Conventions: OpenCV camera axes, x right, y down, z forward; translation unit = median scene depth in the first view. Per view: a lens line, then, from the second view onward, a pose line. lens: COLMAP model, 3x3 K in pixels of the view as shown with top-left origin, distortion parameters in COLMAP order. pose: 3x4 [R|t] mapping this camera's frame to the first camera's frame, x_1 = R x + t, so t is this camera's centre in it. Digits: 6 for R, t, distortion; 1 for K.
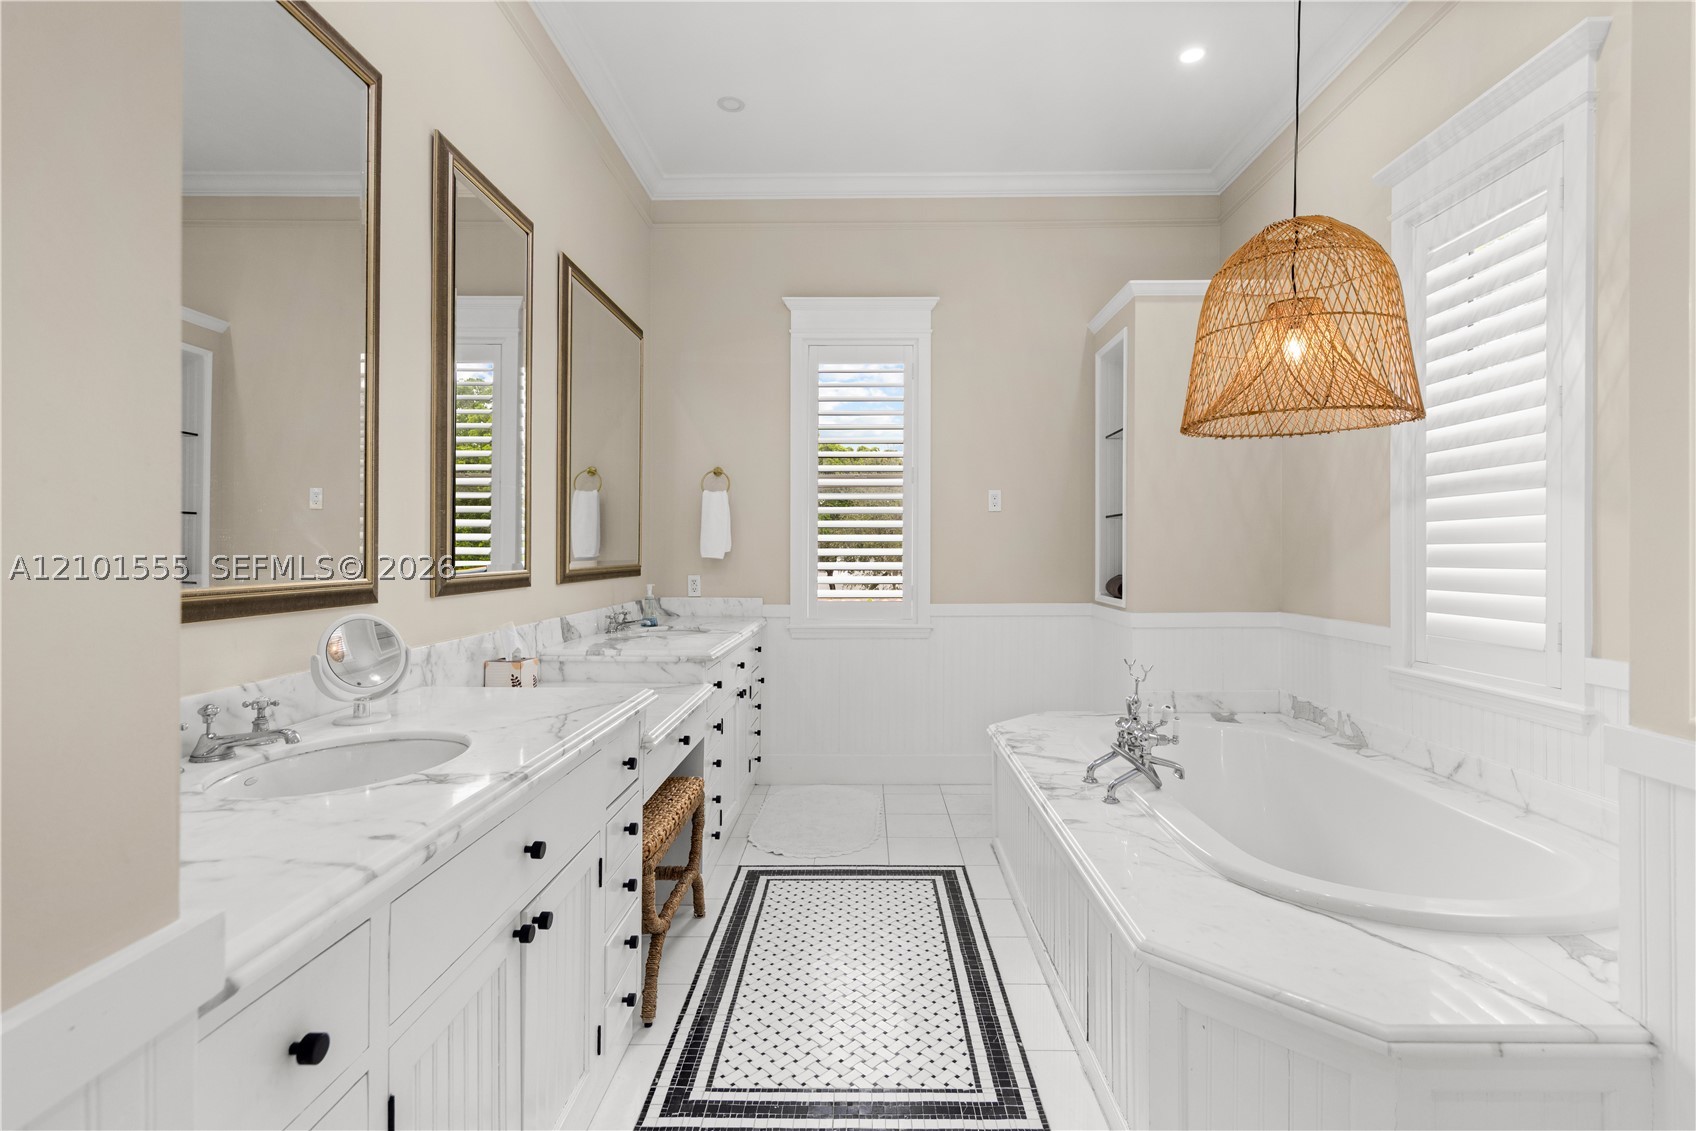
lens RADIAL K [[777.4, 0, 850.7], [0, 777.4, 544.7], [0, 0, 1]] dist [0.001557, -0.000255]
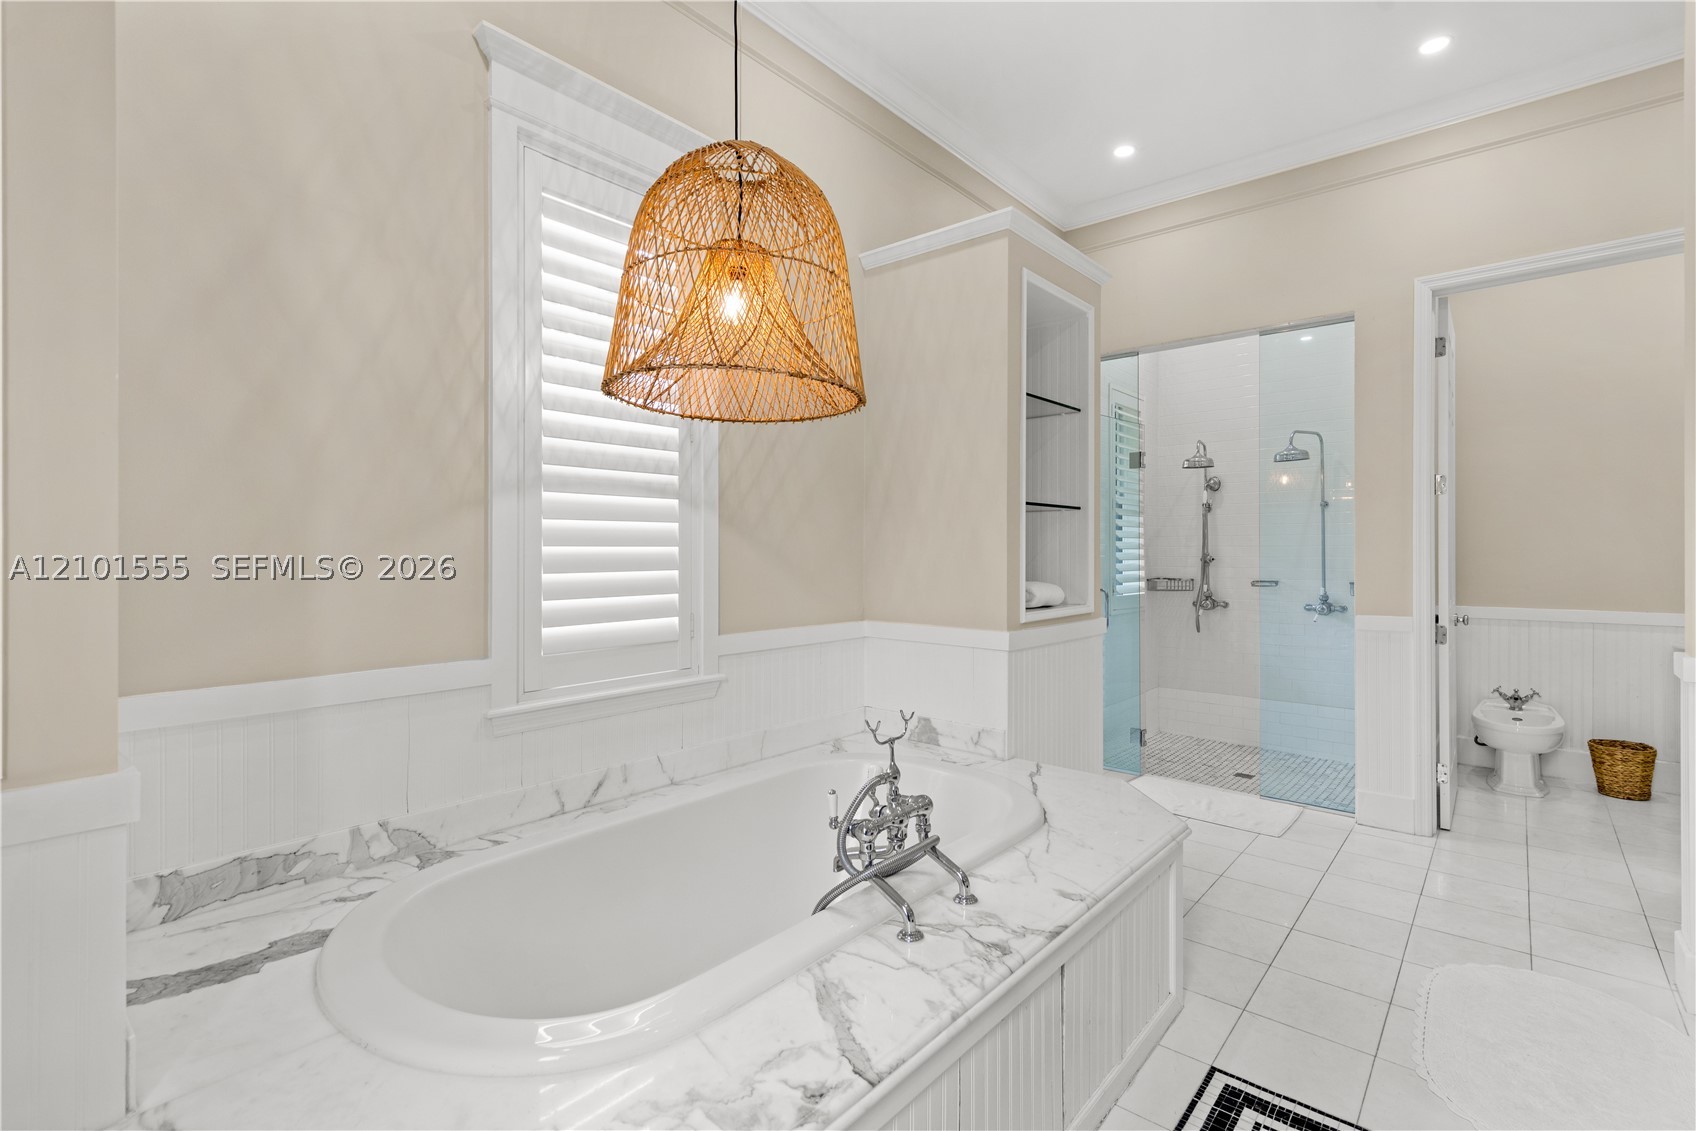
lens RADIAL K [[773.6, 0, 848.0], [0, 773.6, 565.5], [0, 0, 1]] dist [0.001310, 0.000058]
pose [[-0.772624, -0.002880, 0.634857, -0.031116], [-0.000408, 0.999992, 0.004040, 0.017587], [-0.634864, 0.002862, -0.772619, 1.485318]]
